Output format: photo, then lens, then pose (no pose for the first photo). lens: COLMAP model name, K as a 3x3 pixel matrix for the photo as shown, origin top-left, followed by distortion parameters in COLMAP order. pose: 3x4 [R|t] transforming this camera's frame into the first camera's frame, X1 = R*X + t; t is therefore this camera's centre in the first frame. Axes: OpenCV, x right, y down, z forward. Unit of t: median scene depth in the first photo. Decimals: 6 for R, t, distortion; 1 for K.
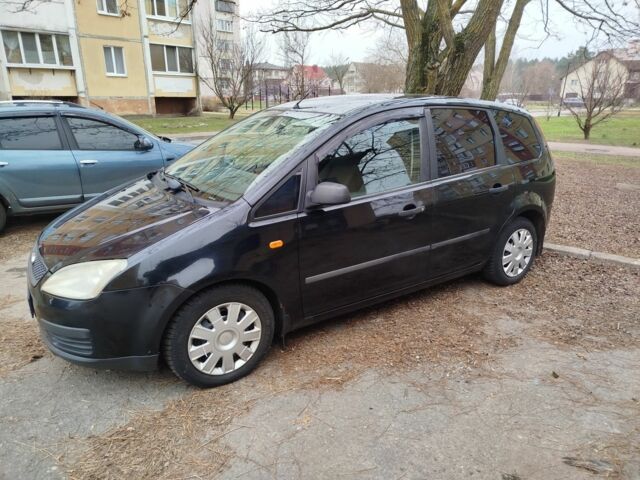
lens RADIAL K [[464.3, 0, 323.3], [0, 464.3, 243.6], [0, 0, 1]] dist [0.007816, -0.013639]
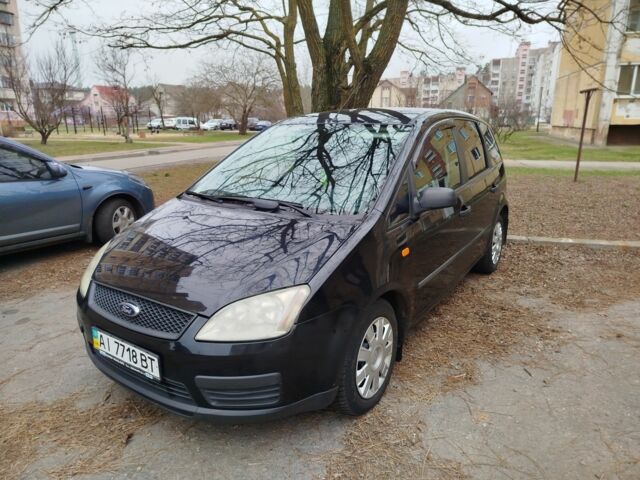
lens RADIAL K [[464.3, 0, 322.8], [0, 464.3, 239.6], [0, 0, 1]] dist [0.007816, -0.013639]
pose [[0.913741, -0.108277, 0.391604, -0.406520], [0.128932, 0.991293, -0.026751, -0.013533], [-0.385297, 0.074934, 0.919745, 0.091835]]
